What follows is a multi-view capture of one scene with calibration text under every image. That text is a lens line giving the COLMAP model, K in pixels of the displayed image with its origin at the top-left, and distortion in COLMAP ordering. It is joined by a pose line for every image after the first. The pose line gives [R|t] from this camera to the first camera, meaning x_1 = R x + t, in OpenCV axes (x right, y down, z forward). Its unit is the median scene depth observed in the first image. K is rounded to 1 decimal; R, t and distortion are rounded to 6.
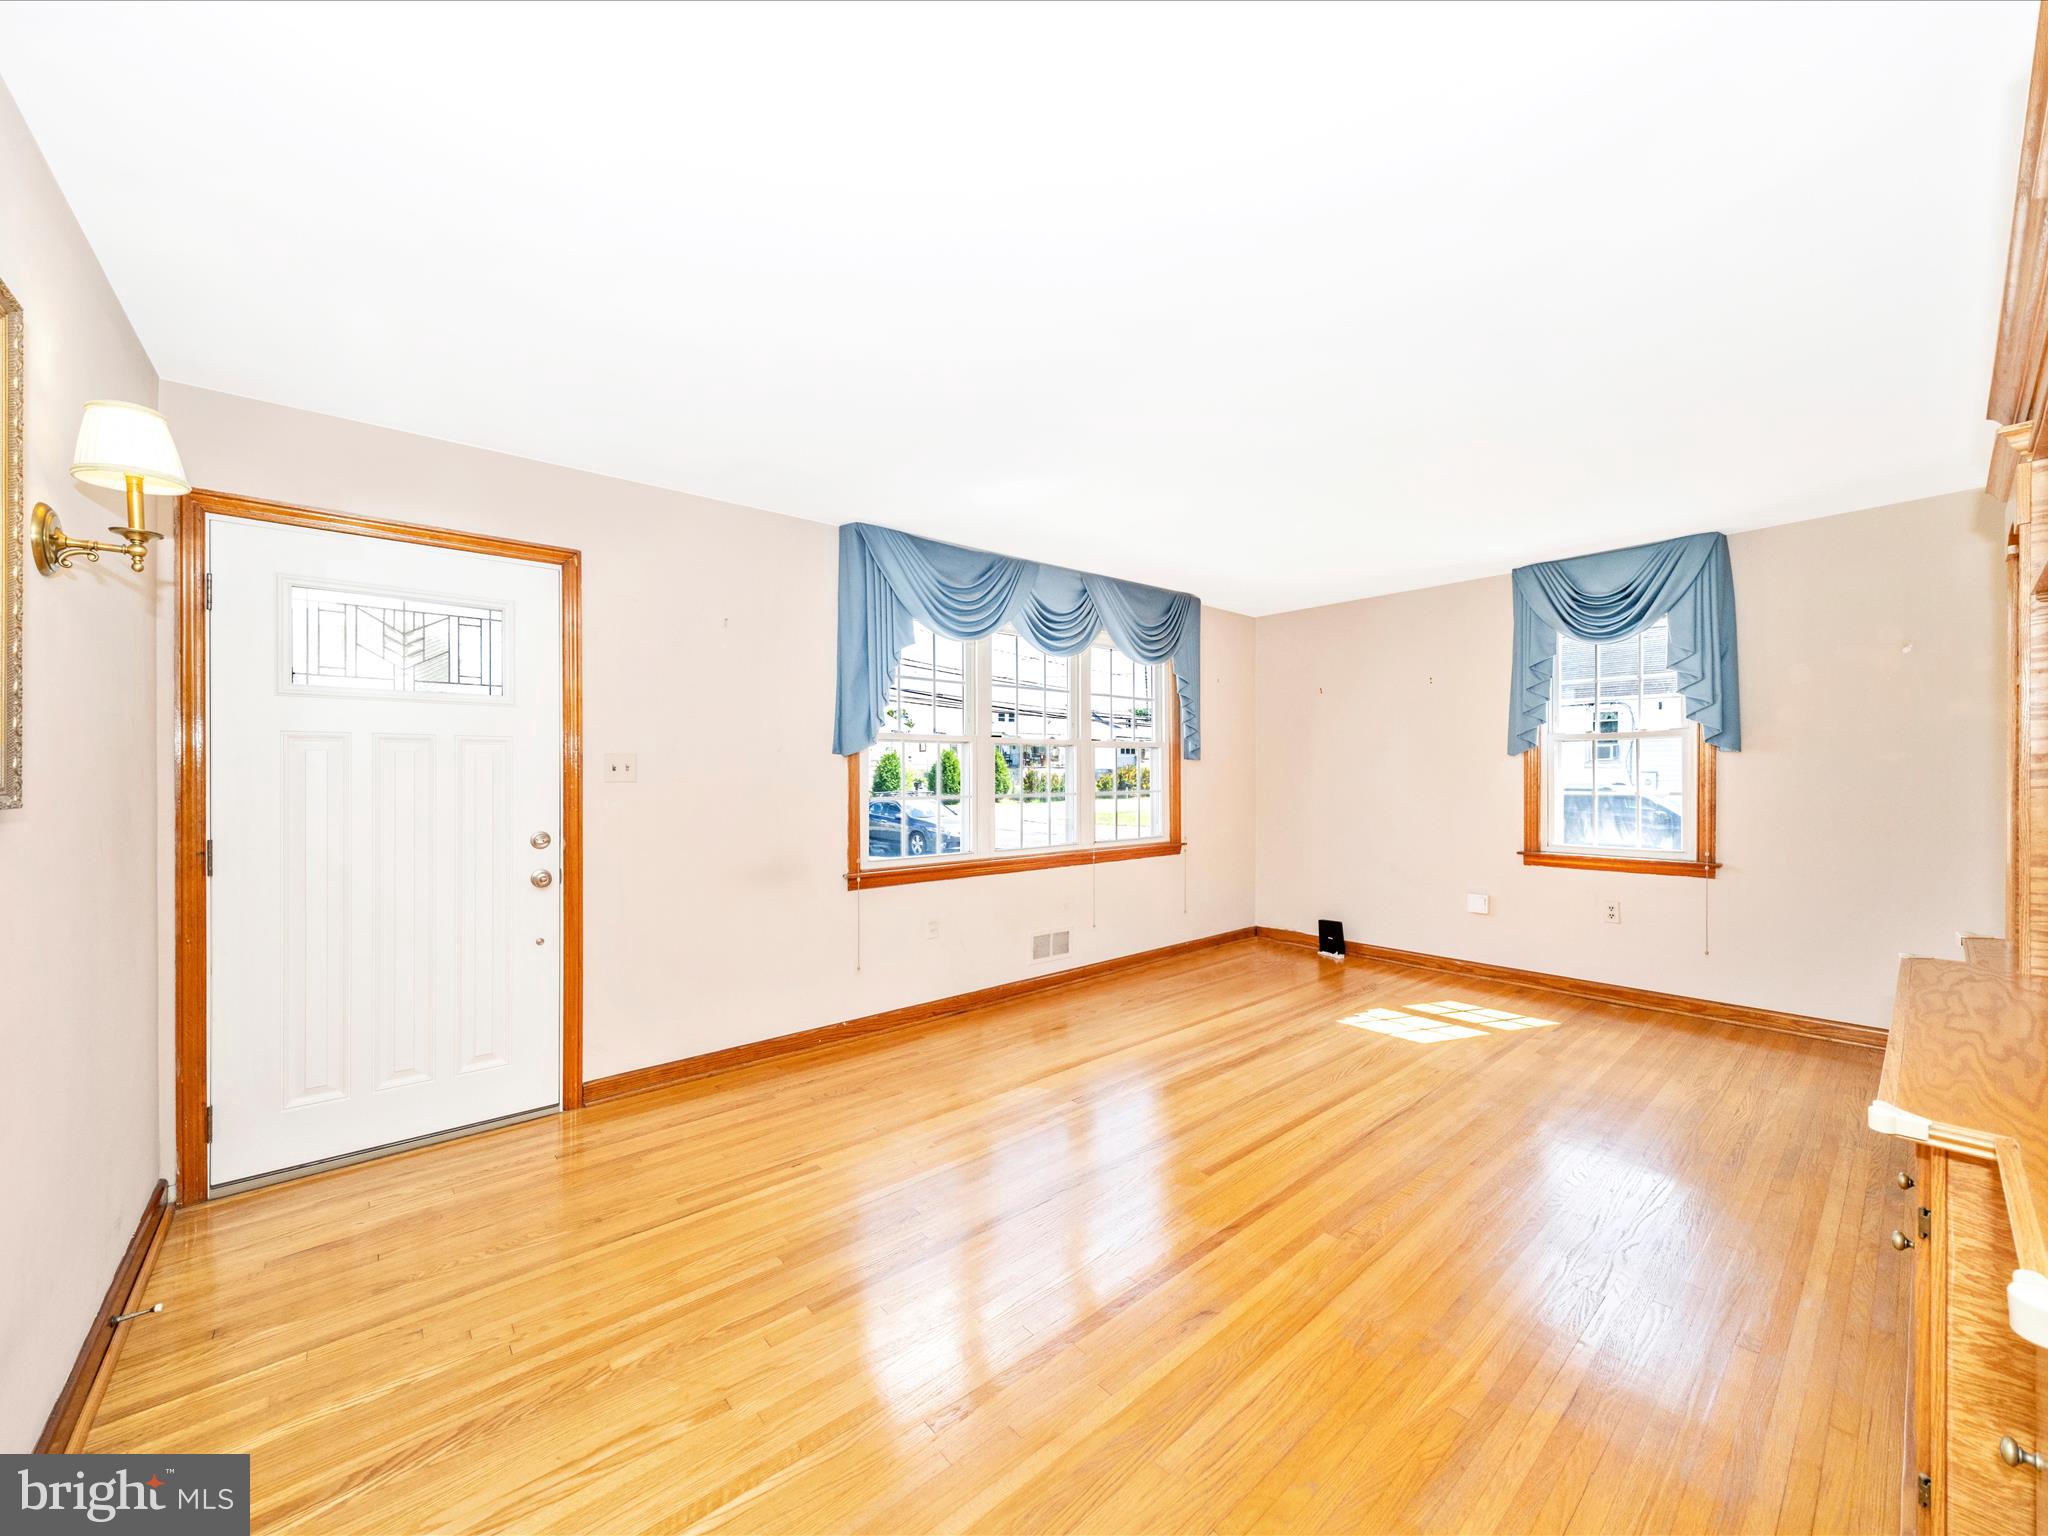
lens RADIAL K [[780.2, 0, 1014.4], [0, 780.2, 770.2], [0, 0, 1]] dist [-0.002366, -0.000538]
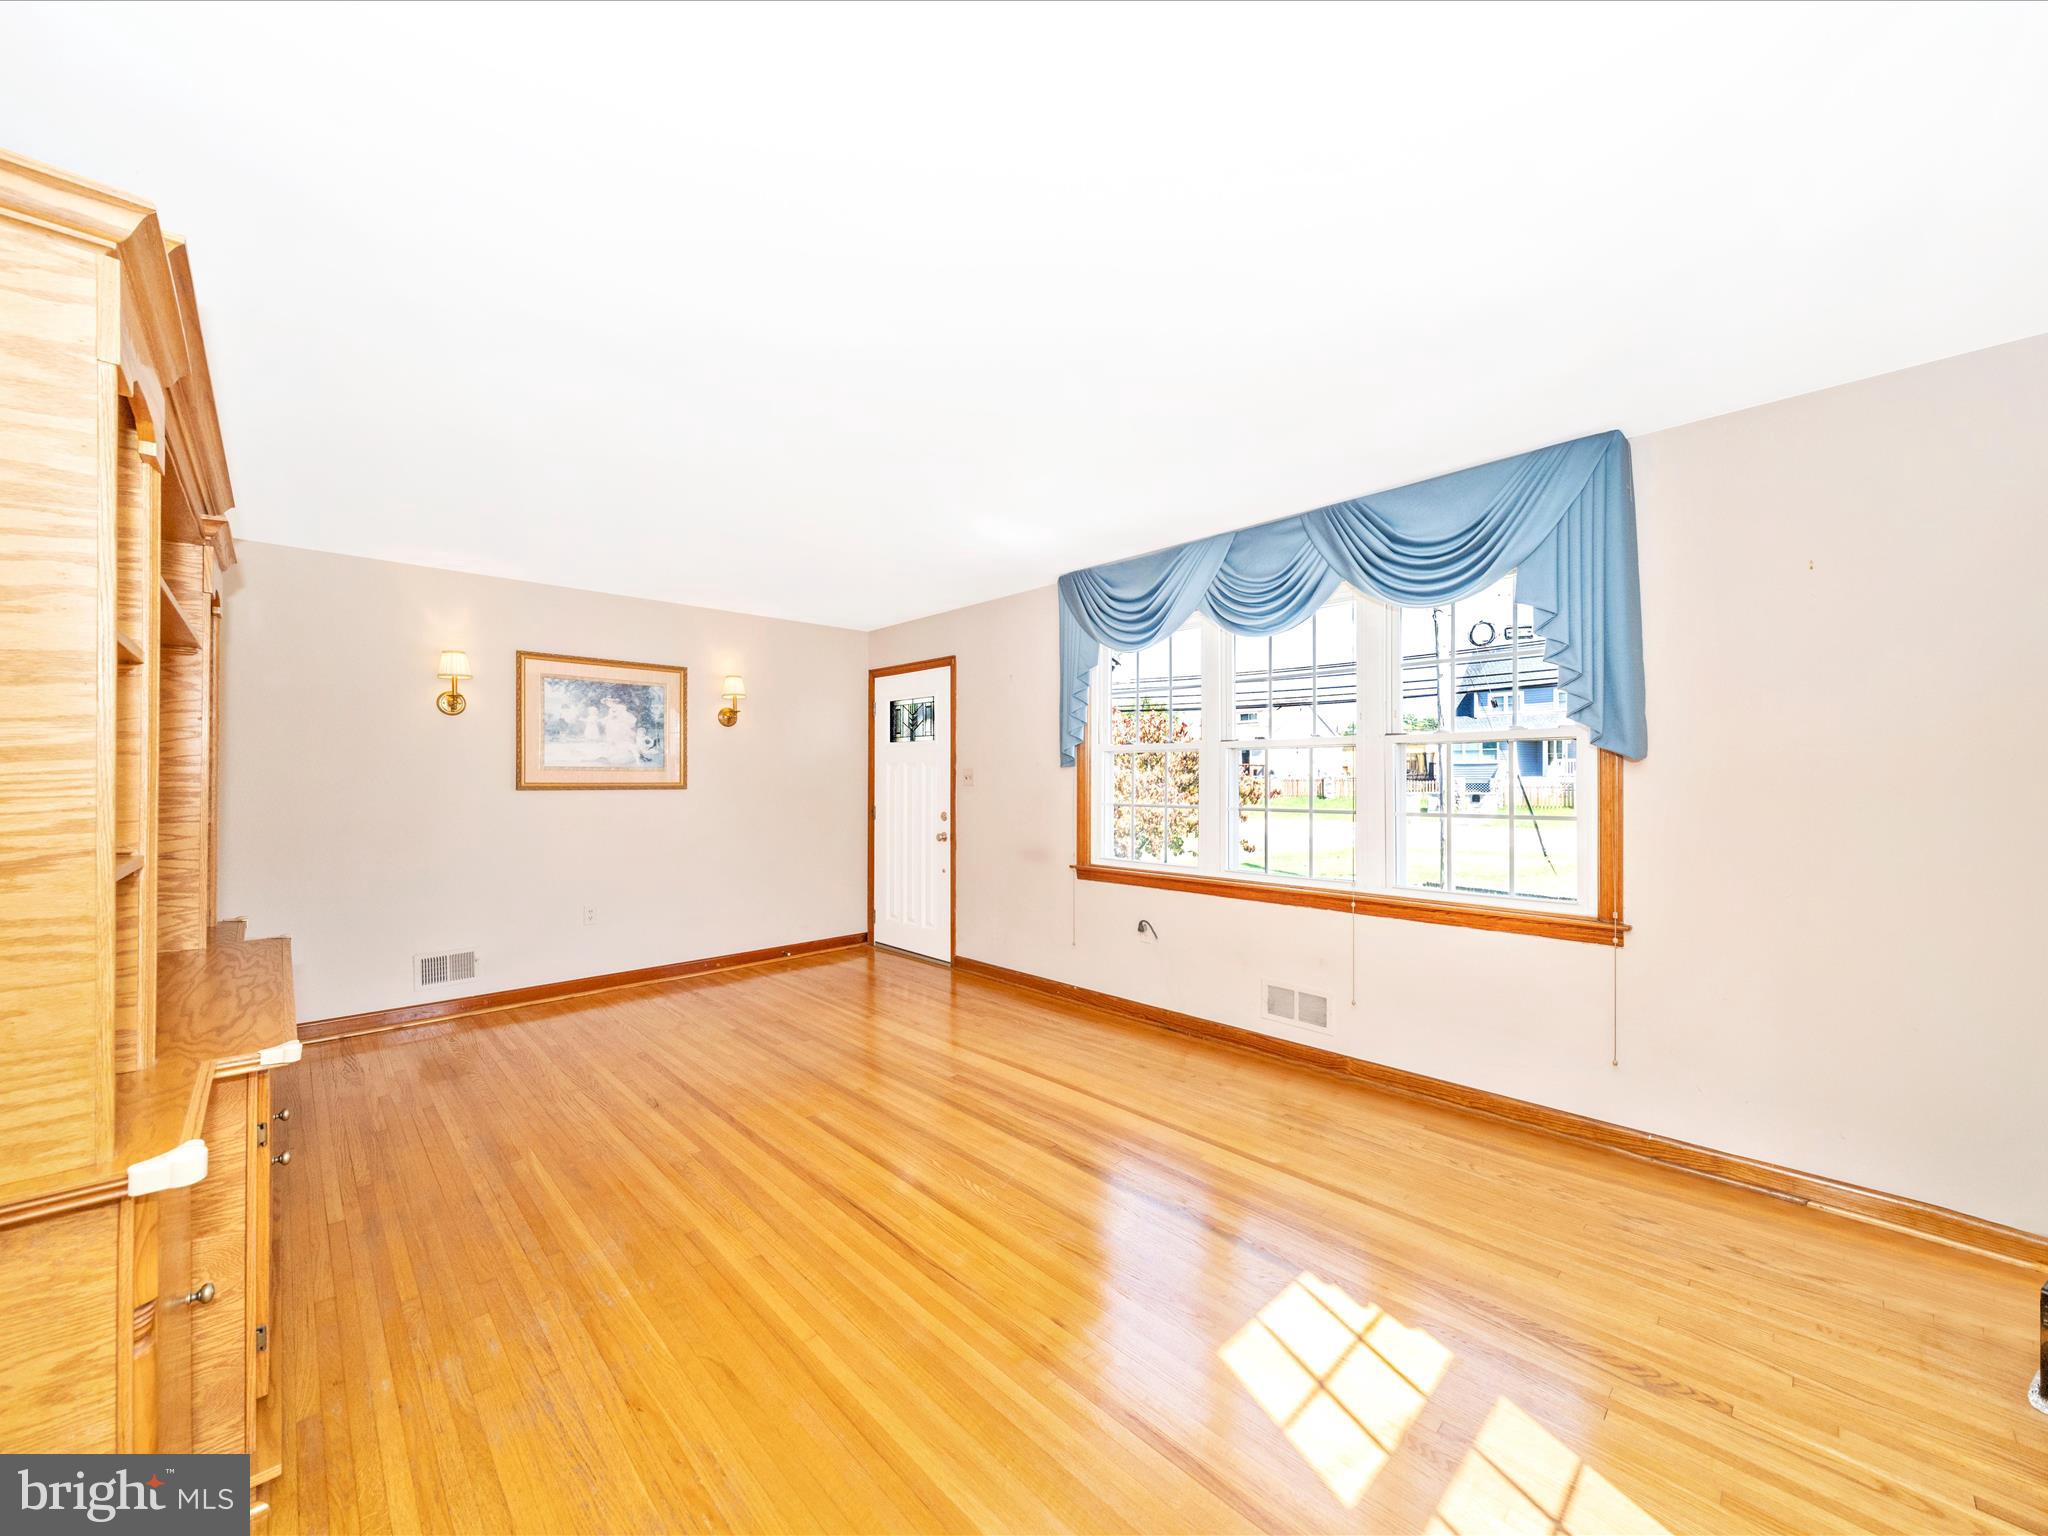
lens RADIAL K [[780.2, 0, 1014.4], [0, 780.2, 770.2], [0, 0, 1]] dist [-0.002366, -0.000538]
pose [[0.055215, -0.002909, -0.998470, 1.227248], [0.008444, 0.999961, -0.002446, -0.012657], [0.998439, -0.008296, 0.055237, 1.045919]]
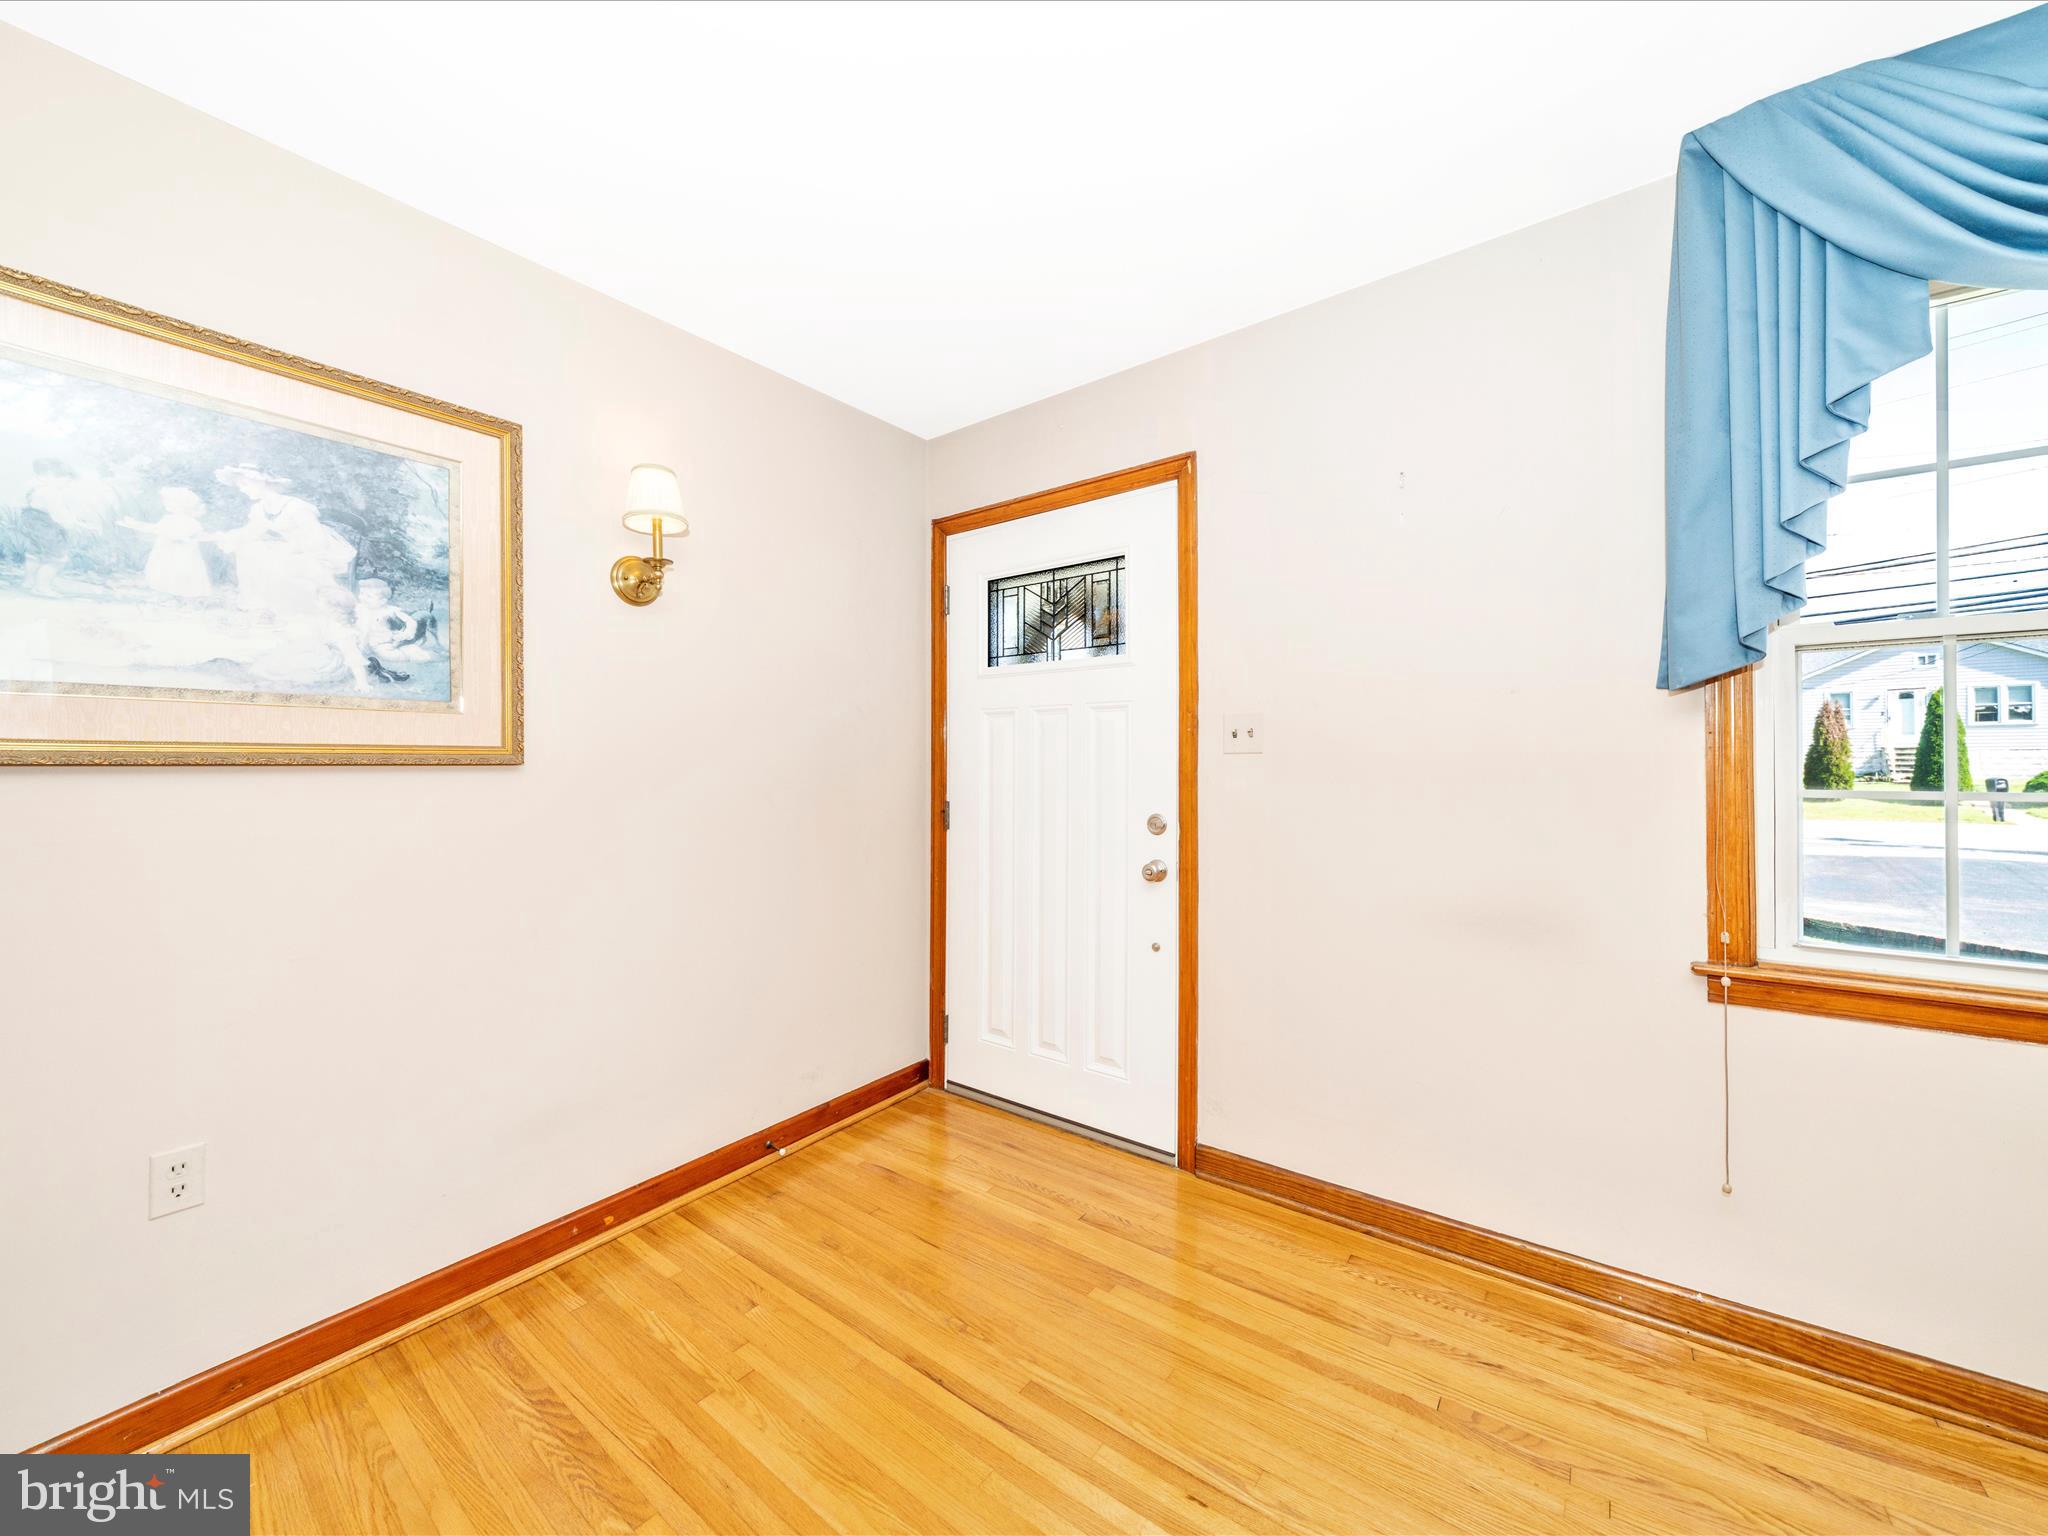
lens RADIAL K [[780.2, 0, 1014.4], [0, 780.2, 770.2], [0, 0, 1]] dist [-0.002366, -0.000538]
pose [[0.220592, 0.012750, -0.975283, 0.156021], [0.010545, 0.999825, 0.015455, 0.017707], [0.975309, -0.013694, 0.220419, 0.661048]]
